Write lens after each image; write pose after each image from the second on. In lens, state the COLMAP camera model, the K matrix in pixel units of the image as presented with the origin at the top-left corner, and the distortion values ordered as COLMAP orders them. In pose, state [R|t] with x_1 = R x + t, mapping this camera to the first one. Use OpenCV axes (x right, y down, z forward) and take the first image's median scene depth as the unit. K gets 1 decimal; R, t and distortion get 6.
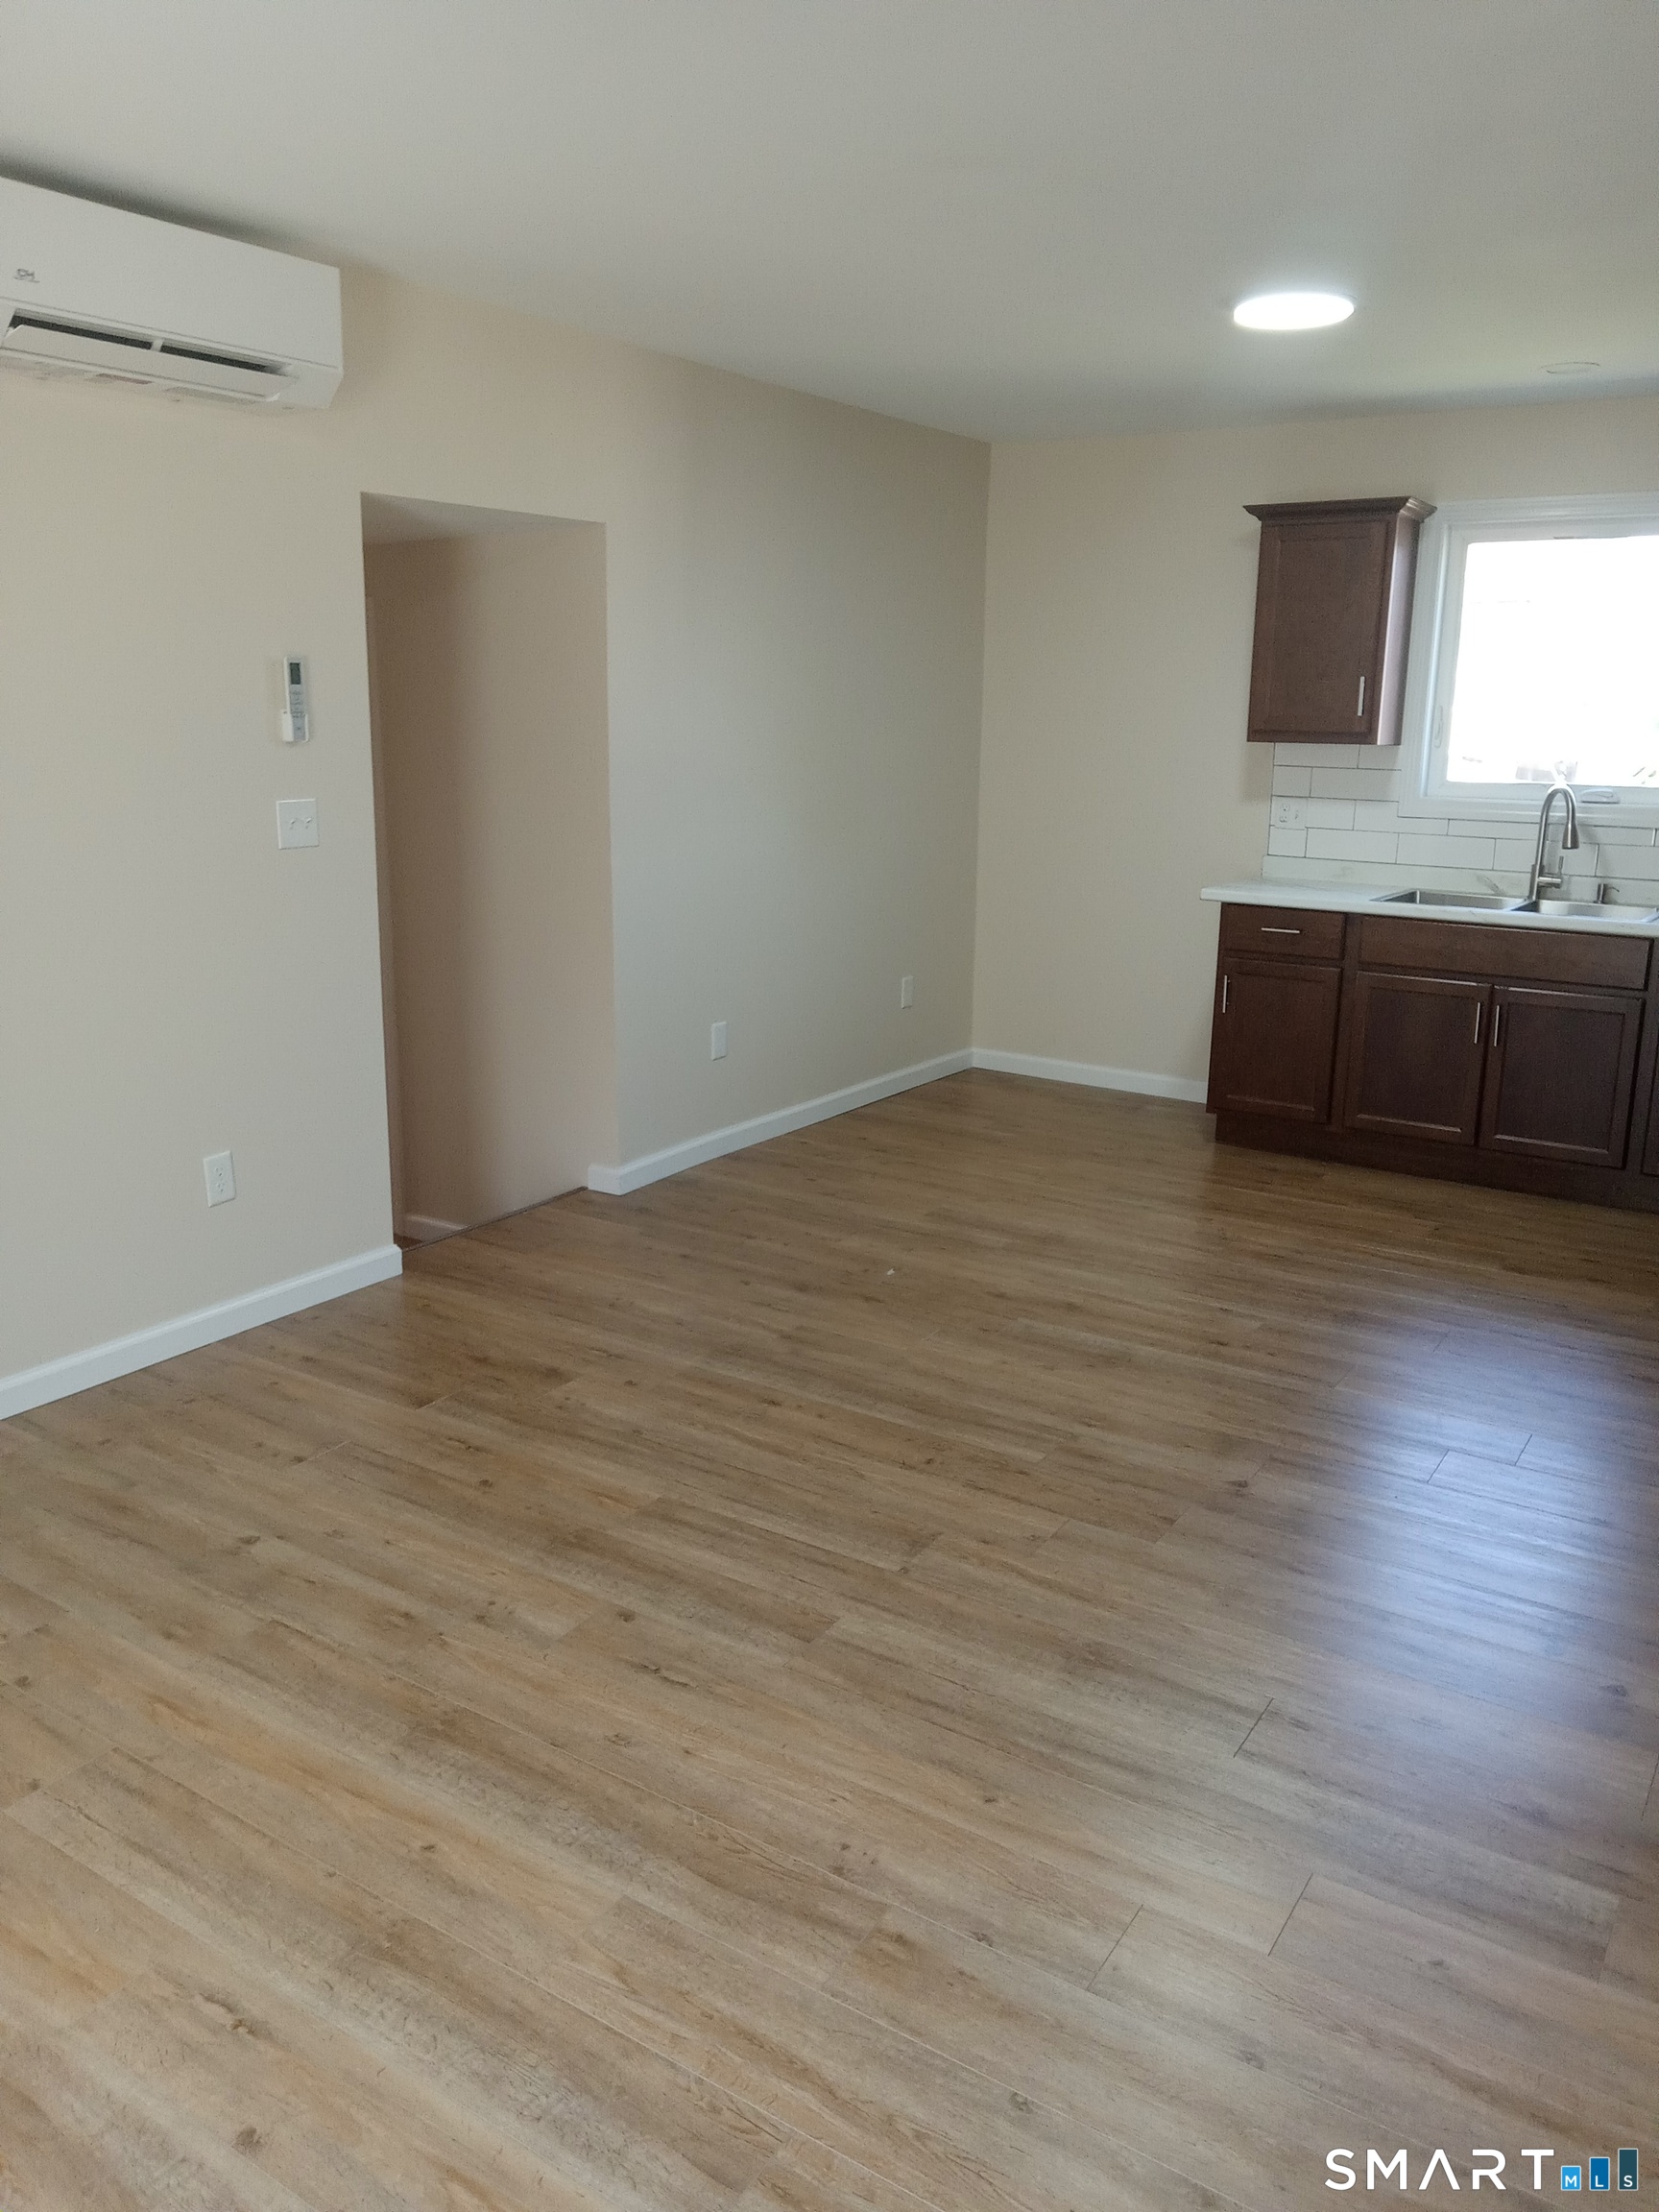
lens RADIAL K [[1633.3, 0, 838.3], [0, 1633.3, 1100.6], [0, 0, 1]] dist [-0.005166, -0.010442]
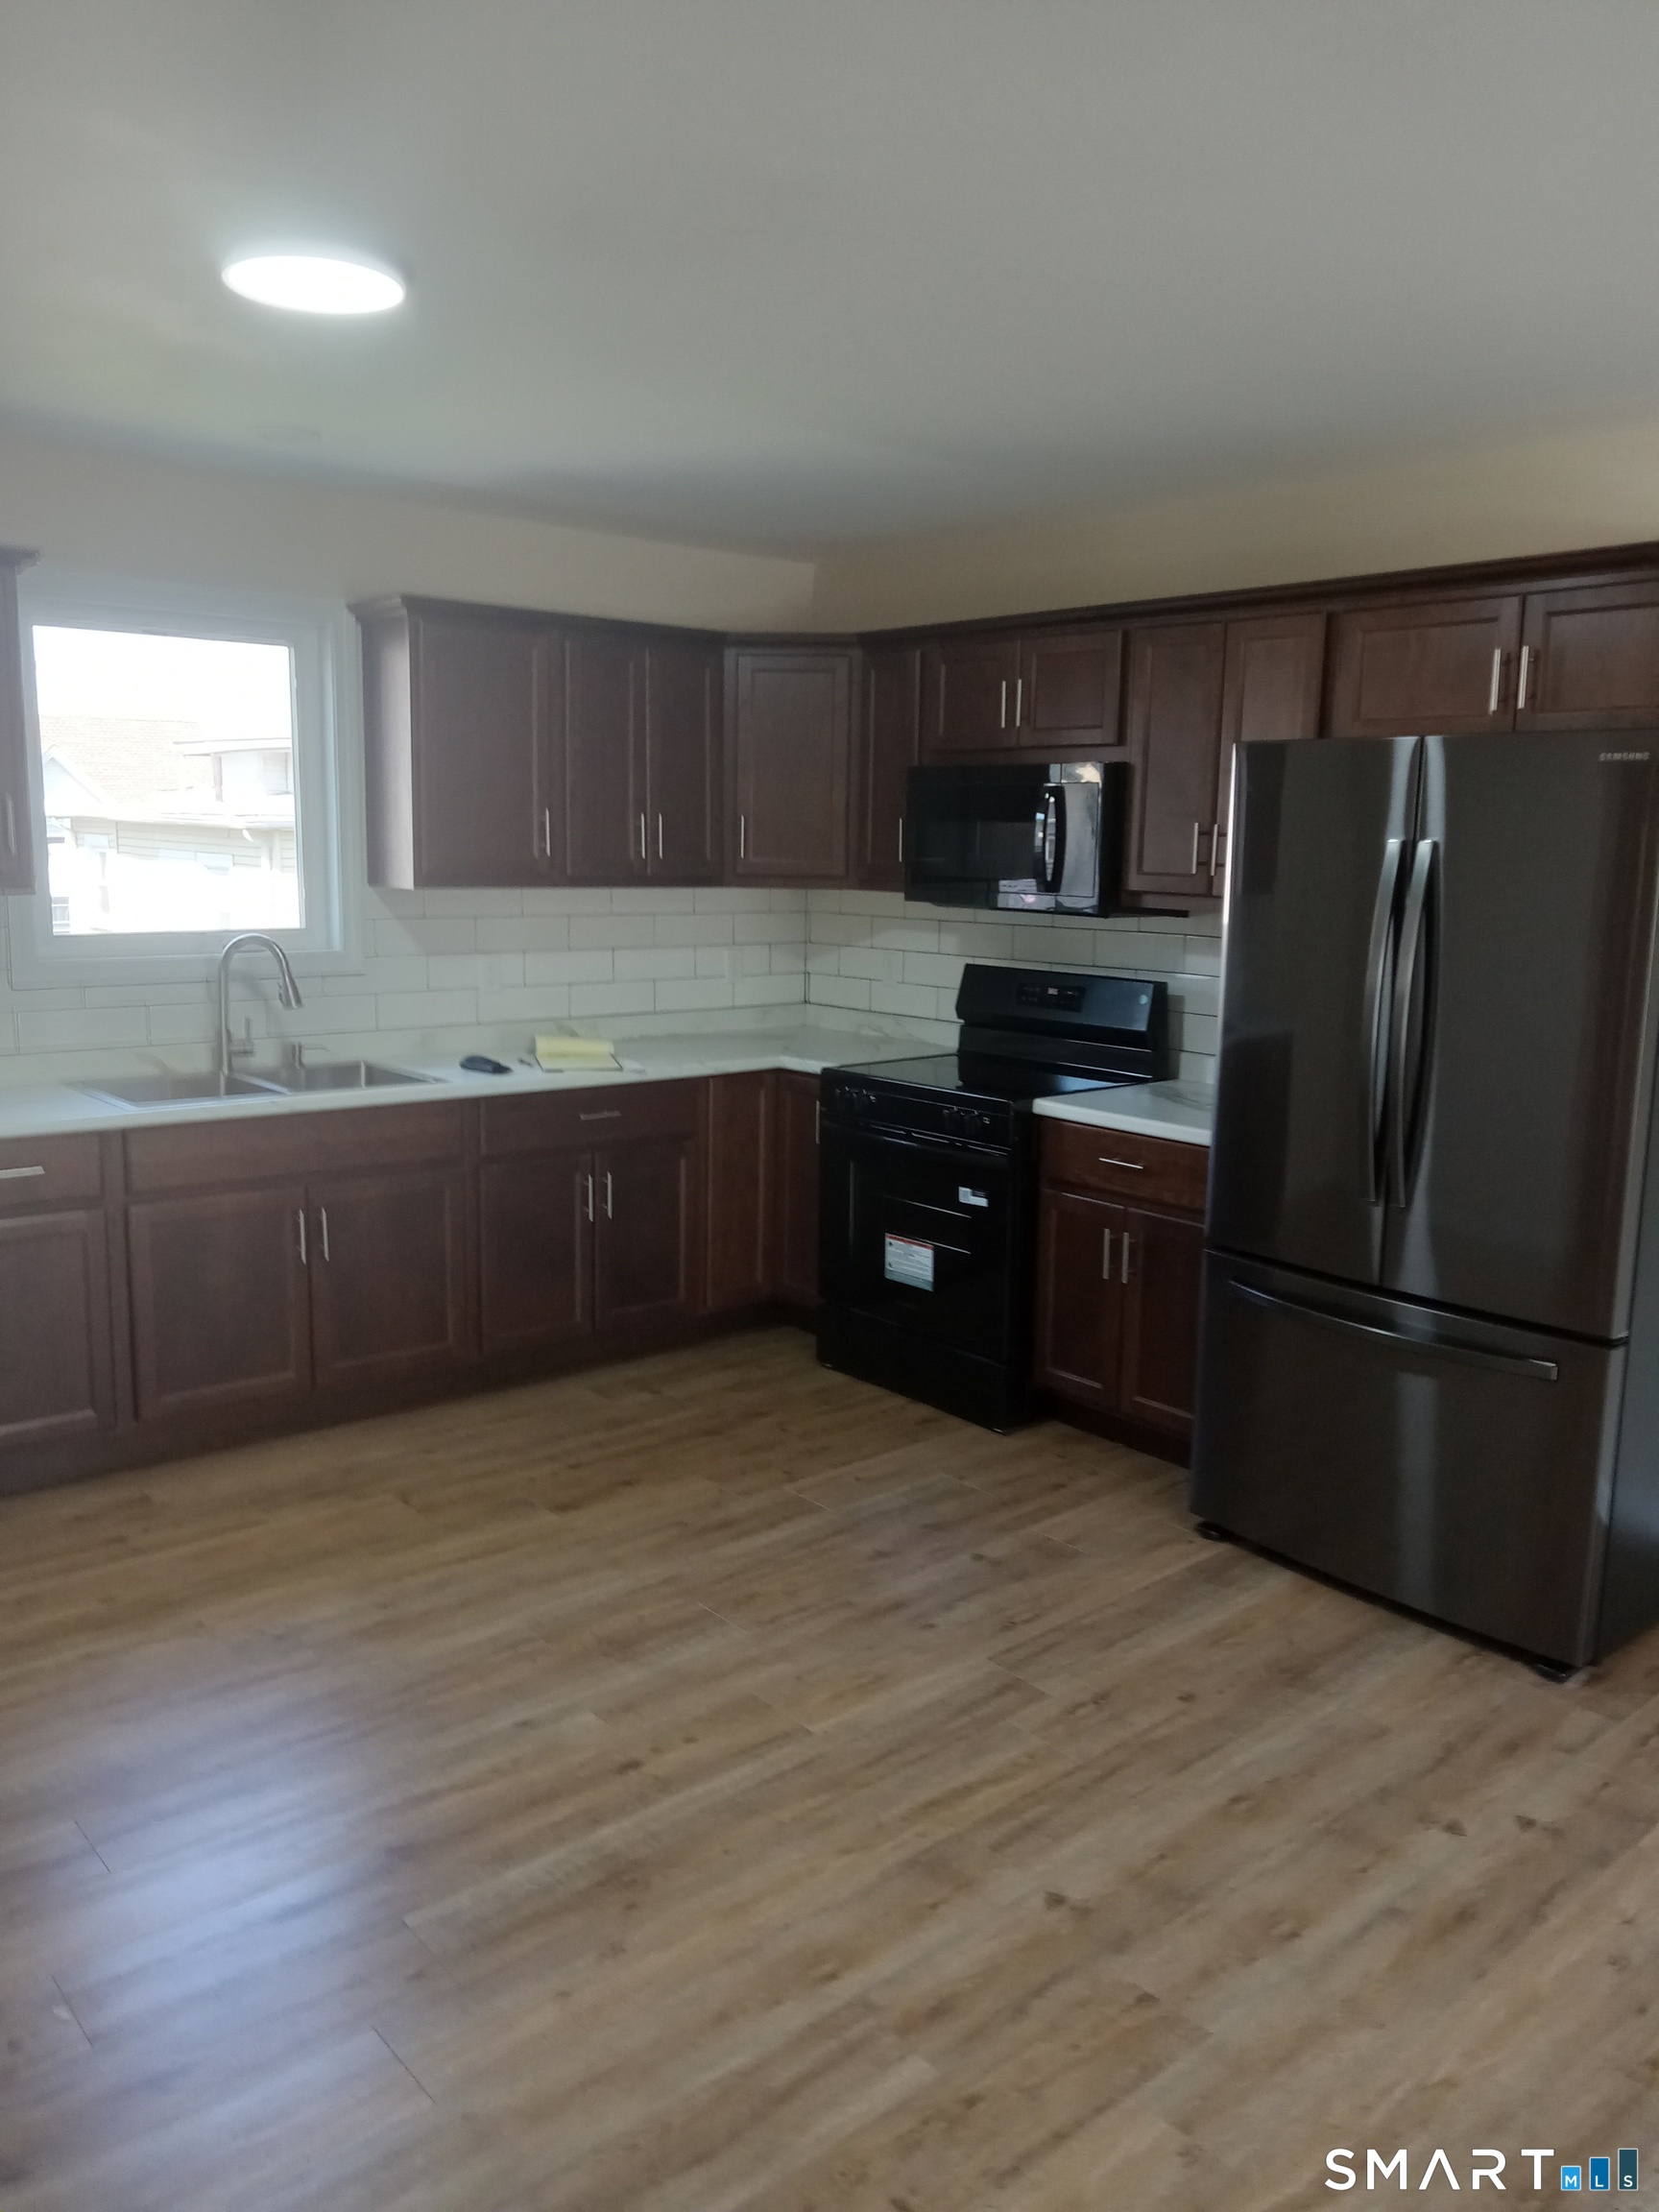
lens RADIAL K [[1633.3, 0, 844.1], [0, 1633.3, 1102.0], [0, 0, 1]] dist [-0.005166, -0.010442]
pose [[0.290519, -0.162230, 0.943016, -0.354392], [0.212662, 0.971822, 0.101670, -0.180285], [-0.932938, 0.171006, 0.316833, 0.654701]]
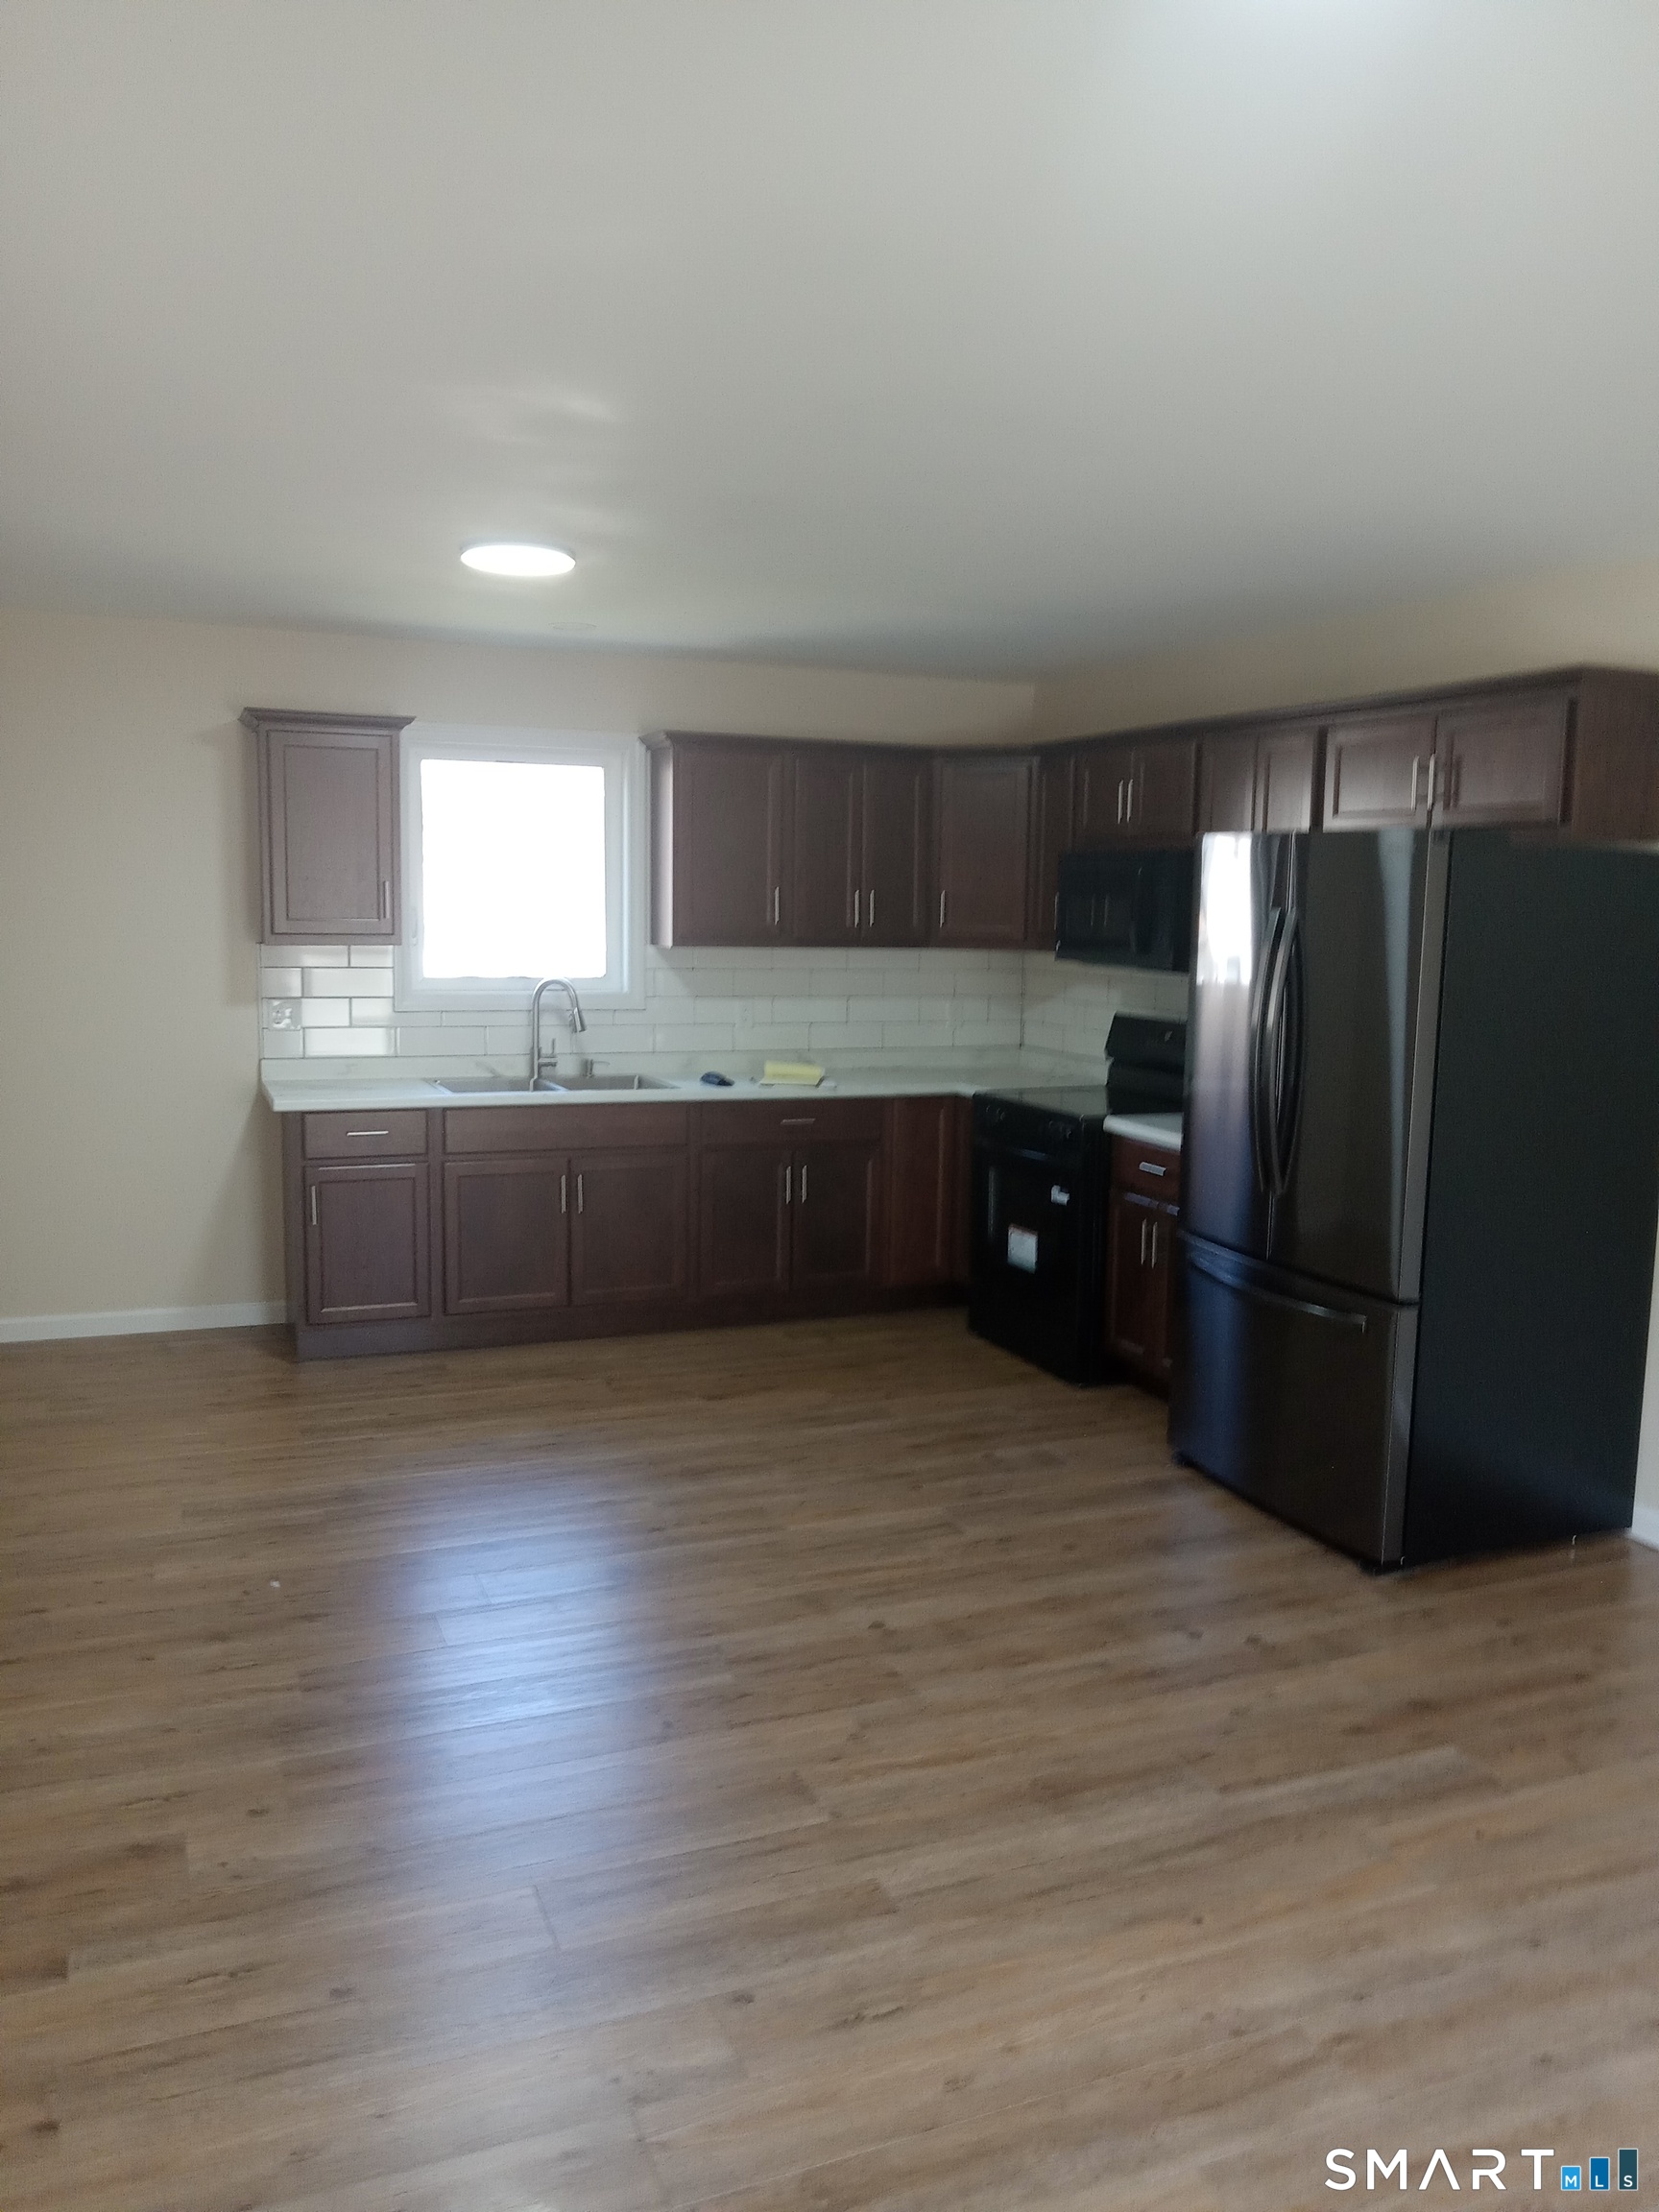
lens RADIAL K [[1633.3, 0, 831.3], [0, 1633.3, 1108.1], [0, 0, 1]] dist [-0.005166, -0.010442]
pose [[0.572199, -0.107828, 0.812995, -0.522131], [0.183945, 0.982936, 0.000904, -0.095673], [-0.799220, 0.149029, 0.582269, 0.272927]]
